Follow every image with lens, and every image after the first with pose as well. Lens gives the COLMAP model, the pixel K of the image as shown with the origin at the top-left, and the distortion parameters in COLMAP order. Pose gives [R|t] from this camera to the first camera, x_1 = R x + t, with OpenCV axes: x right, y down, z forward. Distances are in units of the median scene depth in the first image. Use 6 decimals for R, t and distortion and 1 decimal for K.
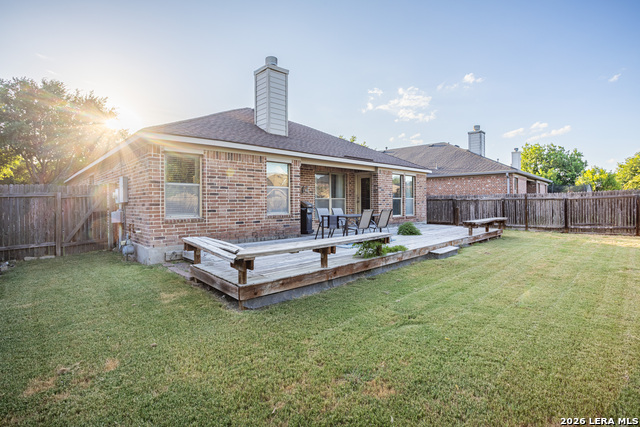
lens RADIAL K [[317.3, 0, 315.8], [0, 317.3, 201.2], [0, 0, 1]] dist [-0.068207, 0.033318]
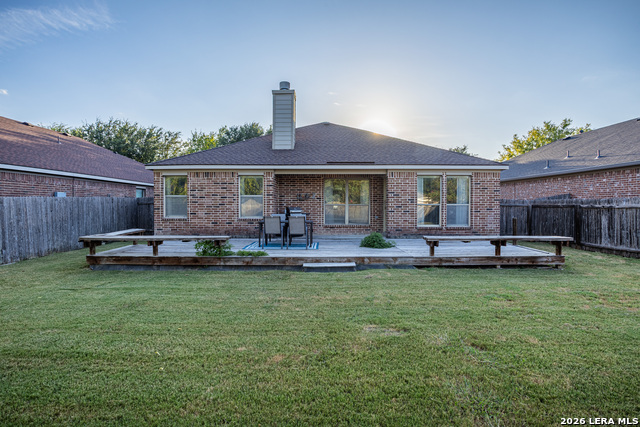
lens RADIAL K [[313.5, 0, 320.0], [0, 313.5, 213.5], [0, 0, 1]] dist [-0.051602, 0.032704]
pose [[0.723852, 0.025909, -0.689468, 0.855731], [-0.003943, 0.999434, 0.033417, -0.016277], [0.689944, -0.021470, 0.723544, 0.290899]]
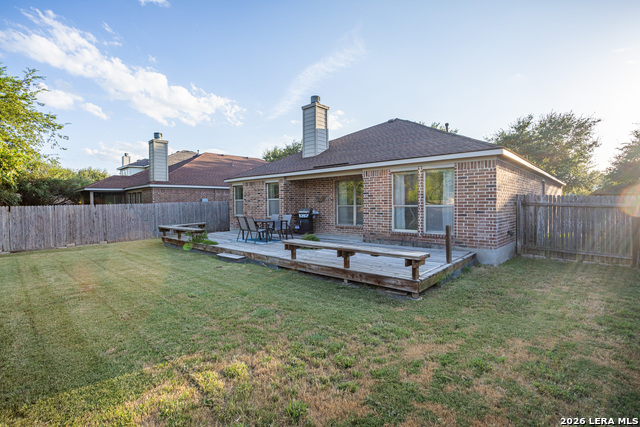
lens RADIAL K [[296.4, 0, 318.9], [0, 296.4, 225.3], [0, 0, 1]] dist [-0.024250, 0.025034]
pose [[0.087575, 0.077015, -0.993176, 1.250086], [0.009638, 0.996895, 0.078154, -0.026597], [0.996111, -0.016417, 0.086561, 1.029054]]
